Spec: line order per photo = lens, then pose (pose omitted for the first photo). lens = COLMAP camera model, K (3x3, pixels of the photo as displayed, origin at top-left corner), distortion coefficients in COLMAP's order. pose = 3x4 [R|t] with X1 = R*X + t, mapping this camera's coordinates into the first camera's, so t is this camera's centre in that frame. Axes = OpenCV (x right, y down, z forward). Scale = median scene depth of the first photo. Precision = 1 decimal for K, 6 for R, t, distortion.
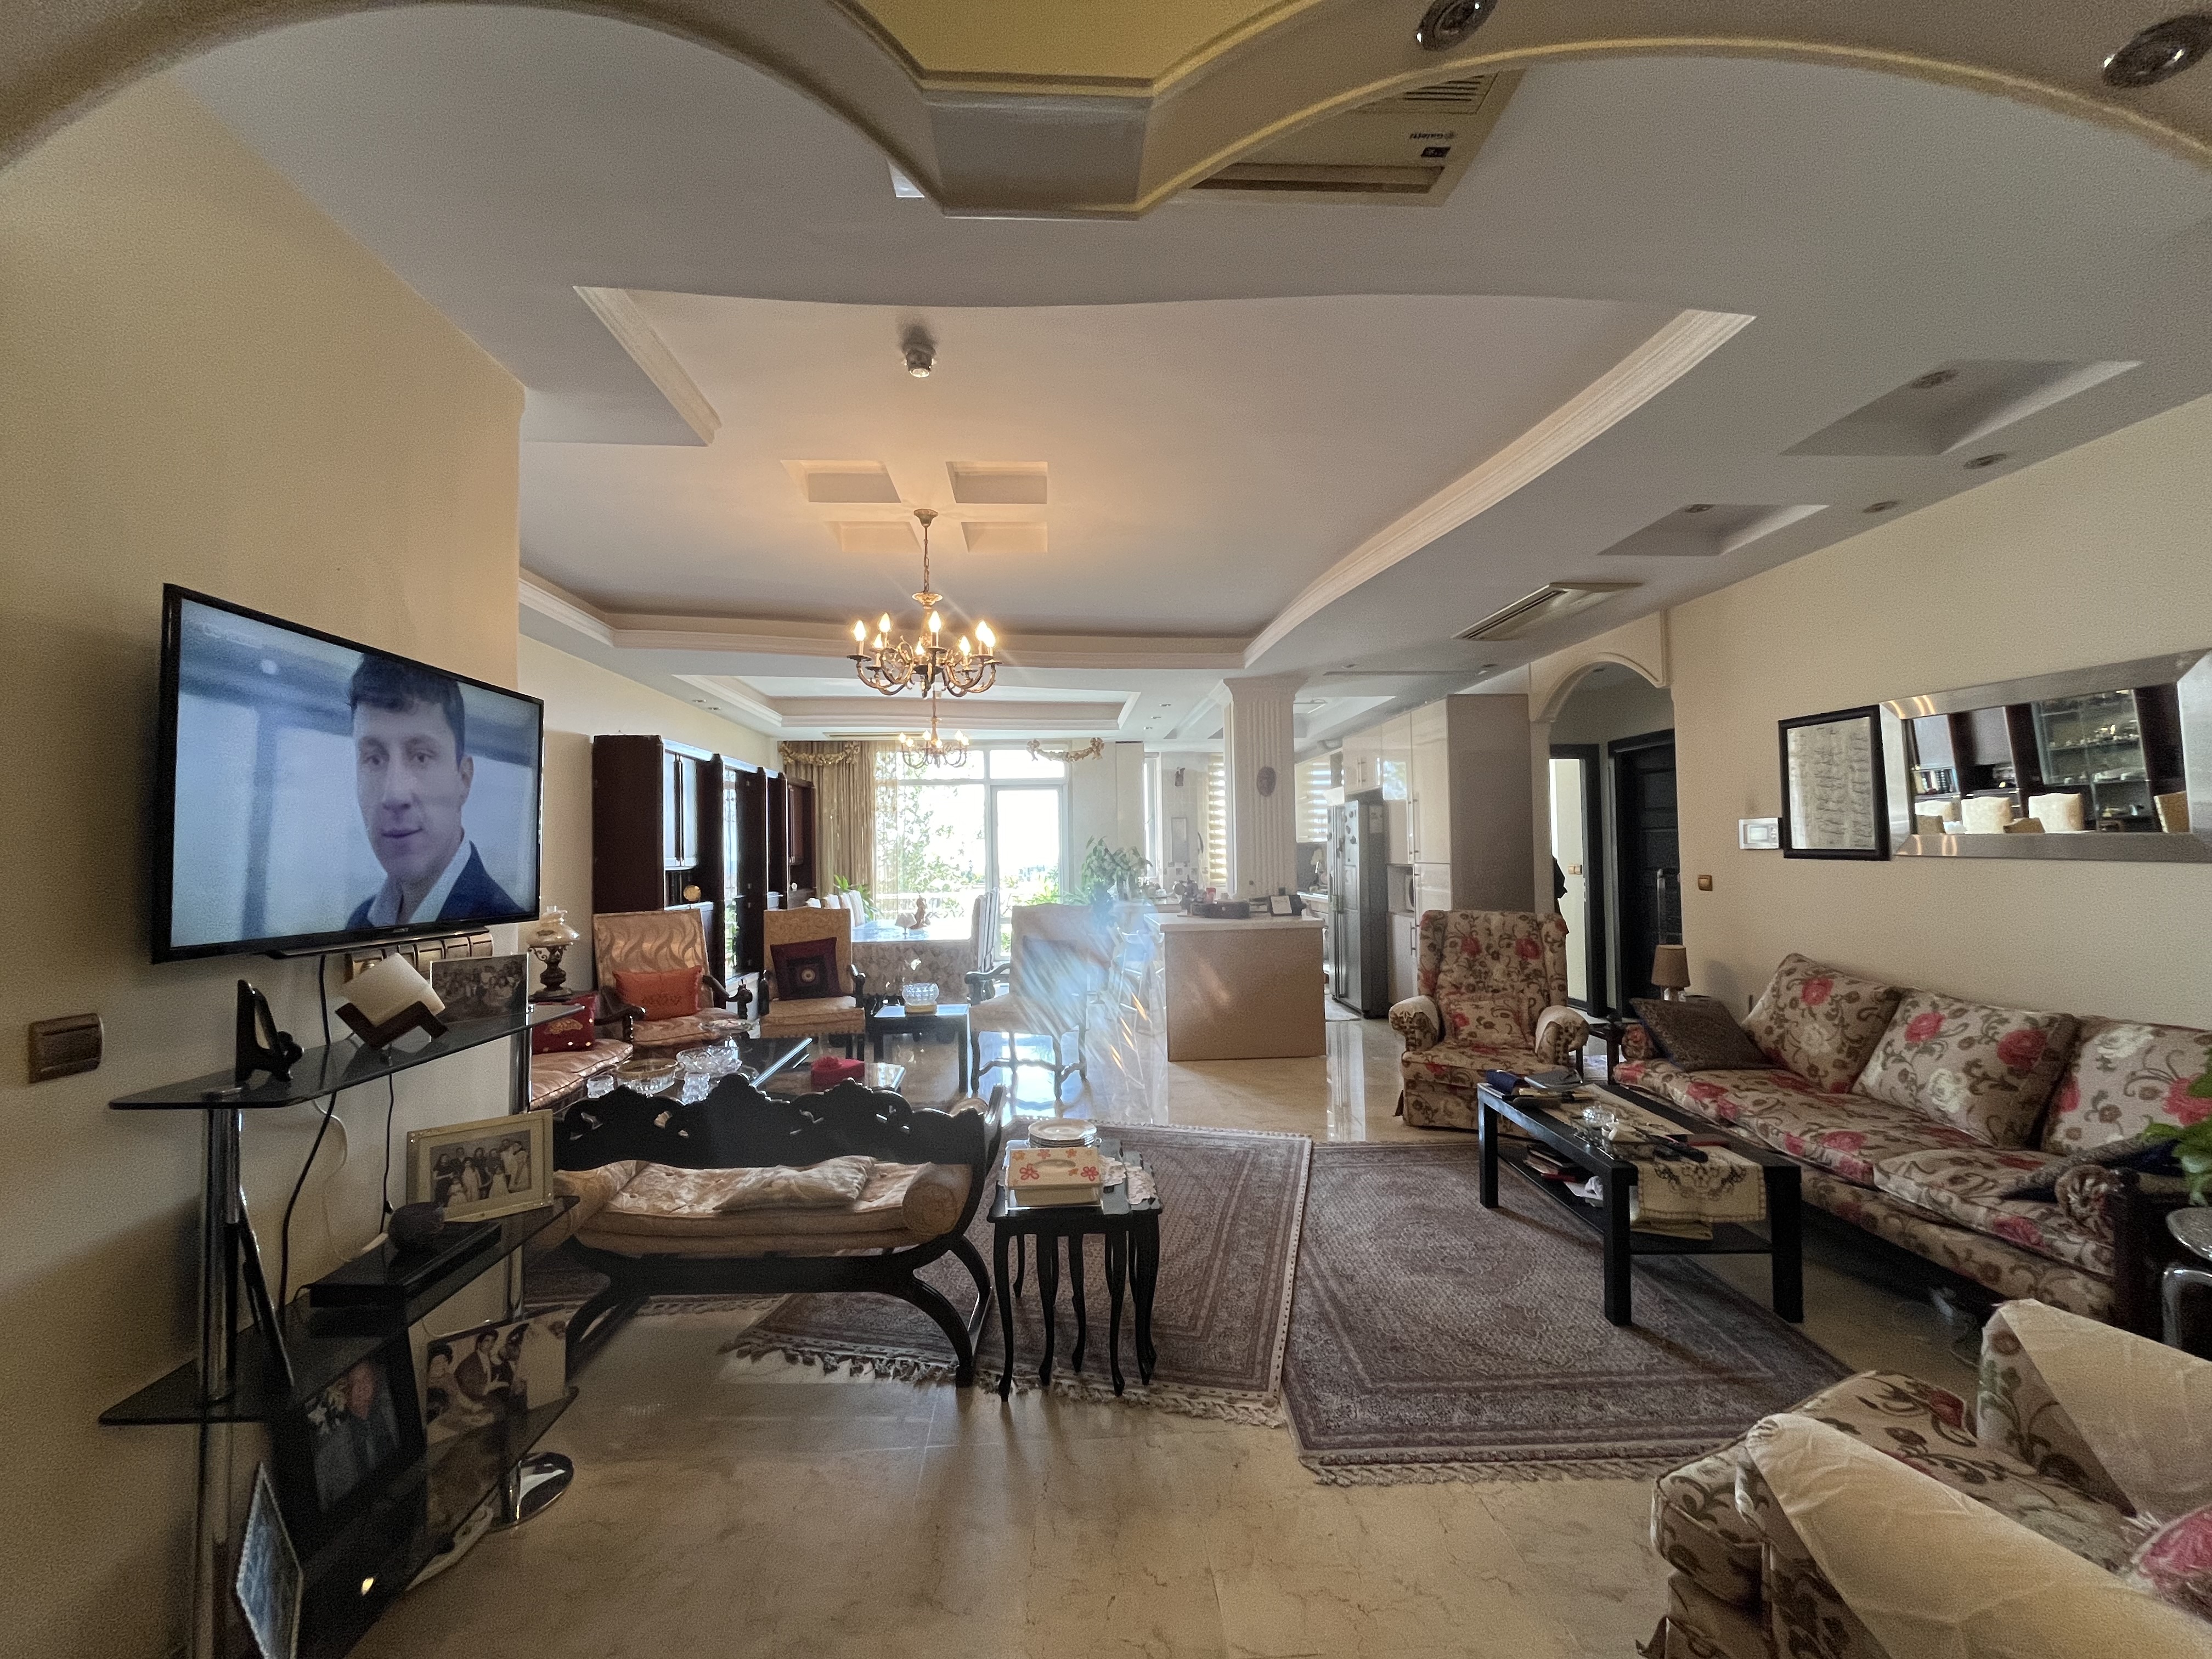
lens RADIAL K [[895.6, 0, 1091.6], [0, 895.6, 824.7], [0, 0, 1]] dist [0.002323, 0.000202]
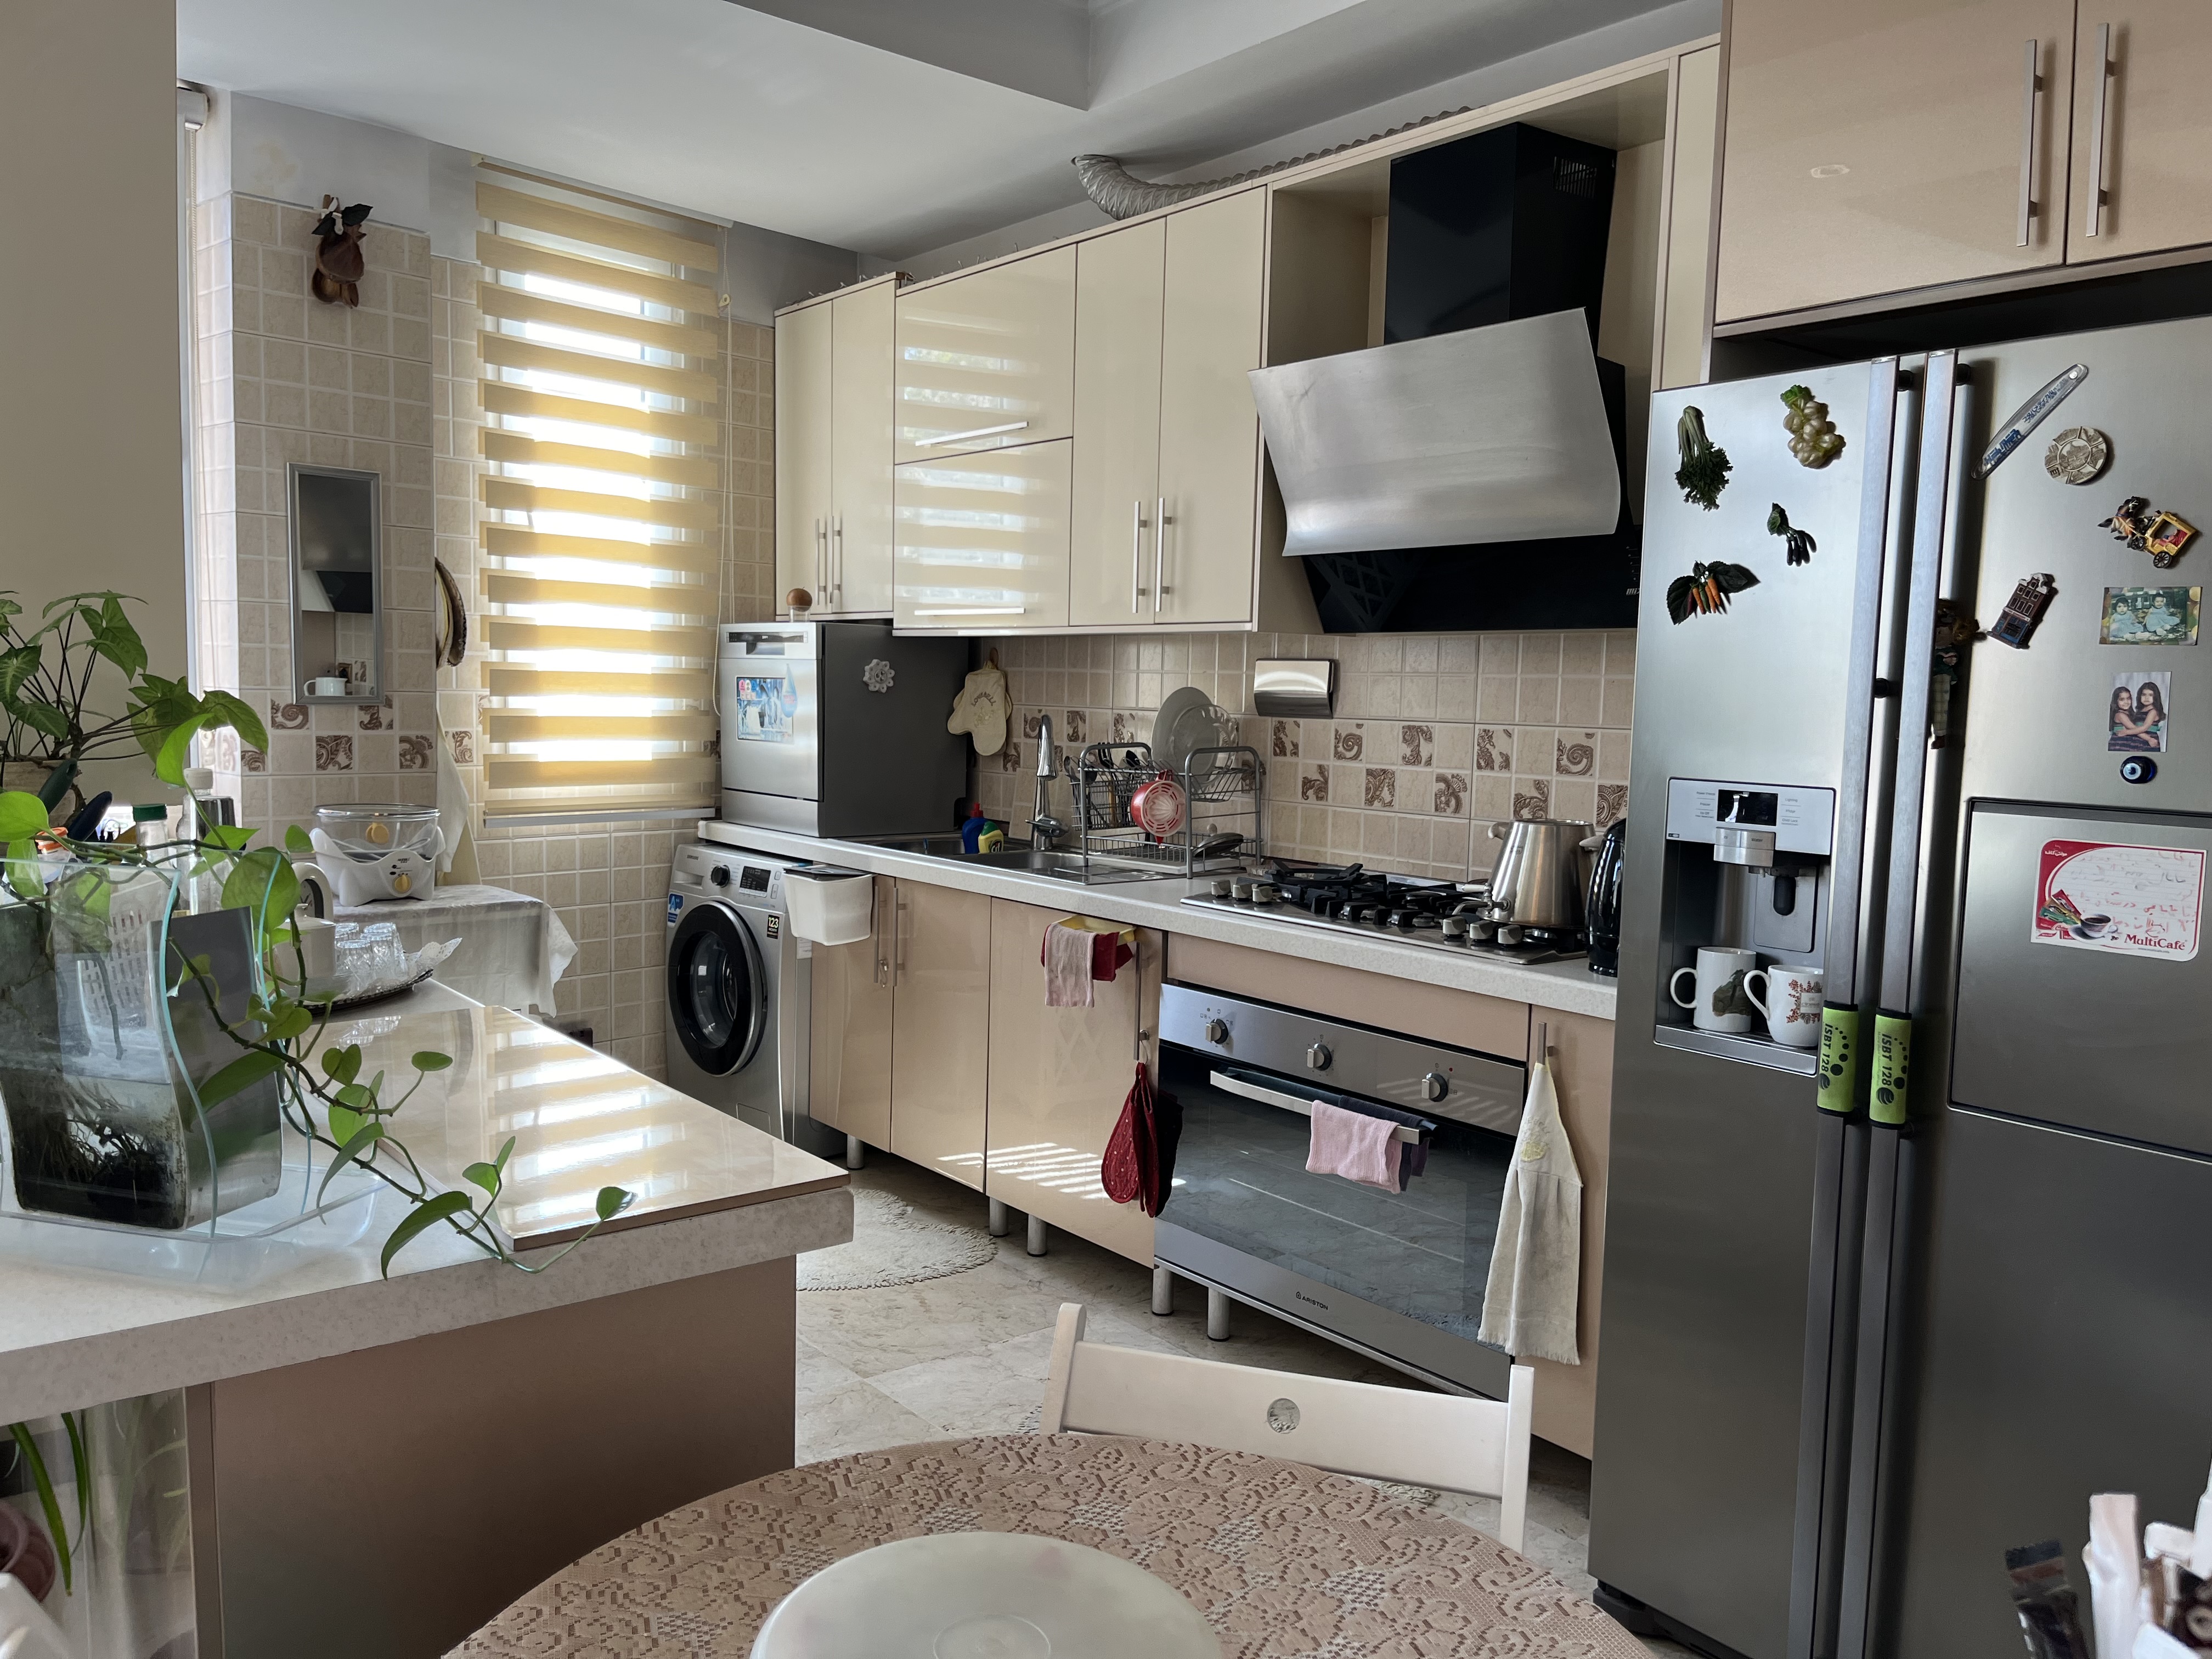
lens RADIAL K [[1668.5, 0, 1110.0], [0, 1668.5, 839.9], [0, 0, 1]] dist [0.044837, -0.049164]
pose [[0.805198, -0.020038, 0.592668, 0.017455], [-0.055771, 0.992440, 0.109324, 0.023097], [-0.590378, -0.121081, 0.797993, 0.644702]]
